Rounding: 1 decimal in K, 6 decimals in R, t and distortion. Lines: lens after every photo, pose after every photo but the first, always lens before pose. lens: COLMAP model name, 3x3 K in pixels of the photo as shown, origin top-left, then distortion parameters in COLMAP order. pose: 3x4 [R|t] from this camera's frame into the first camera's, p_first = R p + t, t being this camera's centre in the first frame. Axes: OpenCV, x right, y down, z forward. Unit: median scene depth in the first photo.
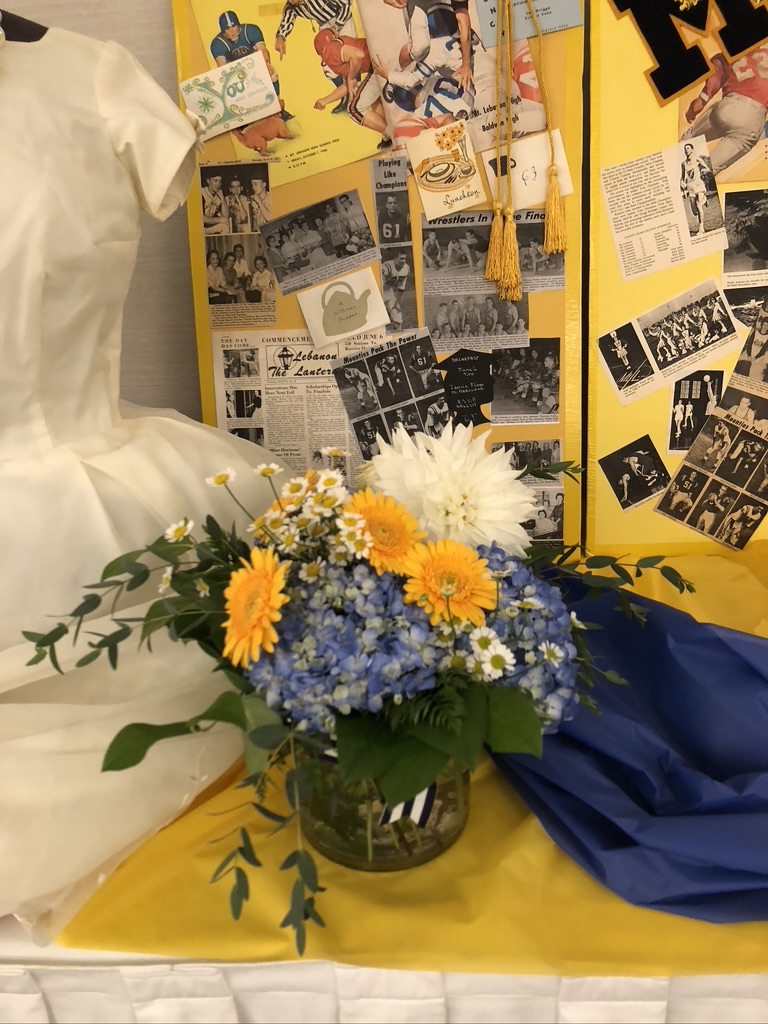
lens RADIAL K [[849.0, 0, 380.8], [0, 849.0, 516.6], [0, 0, 1]] dist [0.057319, -0.040836]
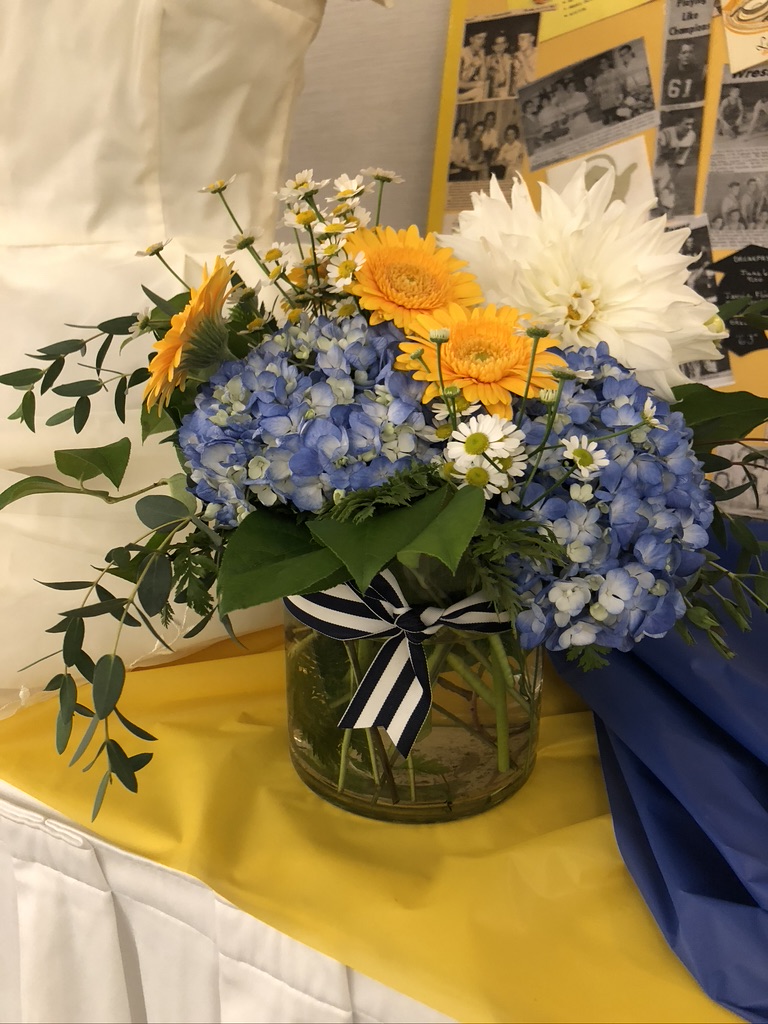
lens RADIAL K [[849.0, 0, 389.9], [0, 849.0, 507.8], [0, 0, 1]] dist [0.057319, -0.040836]
pose [[0.892845, 0.173138, -0.415754, 0.169482], [-0.208639, 0.977127, -0.041142, 0.126359], [0.399122, 0.123476, 0.908546, 0.227964]]
